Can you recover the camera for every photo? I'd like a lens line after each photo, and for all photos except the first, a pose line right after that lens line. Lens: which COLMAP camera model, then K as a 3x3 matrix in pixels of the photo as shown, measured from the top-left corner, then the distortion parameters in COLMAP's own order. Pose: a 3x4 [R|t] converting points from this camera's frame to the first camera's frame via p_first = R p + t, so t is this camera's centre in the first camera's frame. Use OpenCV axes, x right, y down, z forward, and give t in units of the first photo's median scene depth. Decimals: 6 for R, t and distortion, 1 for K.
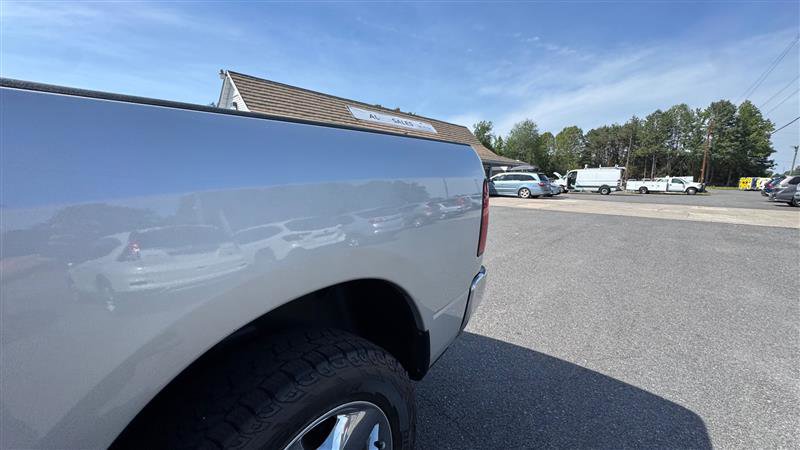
lens RADIAL K [[317.3, 0, 400.4], [0, 317.3, 226.1], [0, 0, 1]] dist [-0.009888, 0.001284]
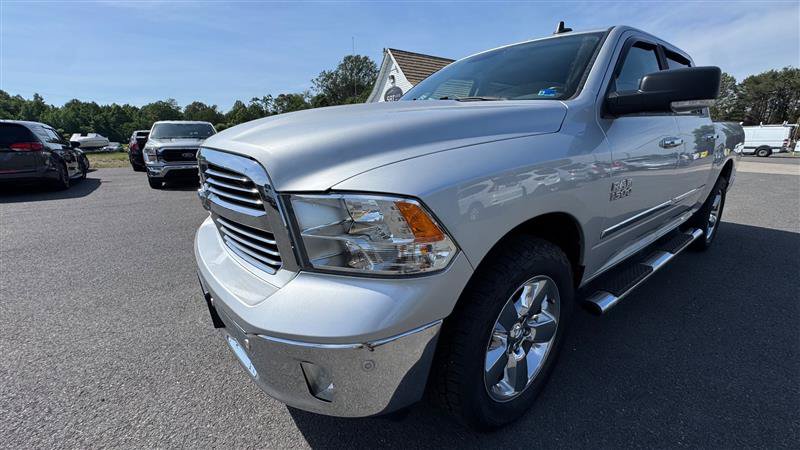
lens RADIAL K [[317.5, 0, 401.5], [0, 317.5, 223.7], [0, 0, 1]] dist [-0.006910, 0.000596]
pose [[0.965656, 0.057877, -0.253296, -0.079591], [-0.030575, 0.993414, 0.110429, 0.016822], [0.258019, -0.098892, 0.961065, -0.104087]]
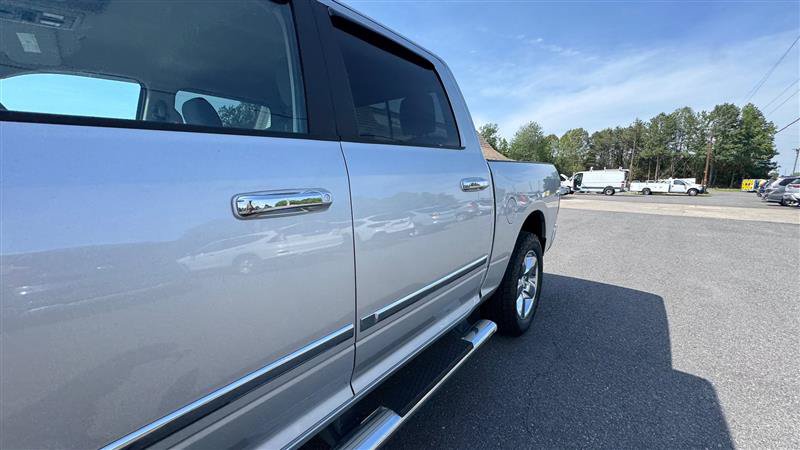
lens RADIAL K [[317.3, 0, 399.8], [0, 317.3, 225.9], [0, 0, 1]] dist [-0.009888, 0.001284]
pose [[0.999943, 0.002805, -0.010323, -0.036829], [-0.002854, 0.999985, -0.004718, 0.008293], [0.010310, 0.004747, 0.999936, -0.054459]]
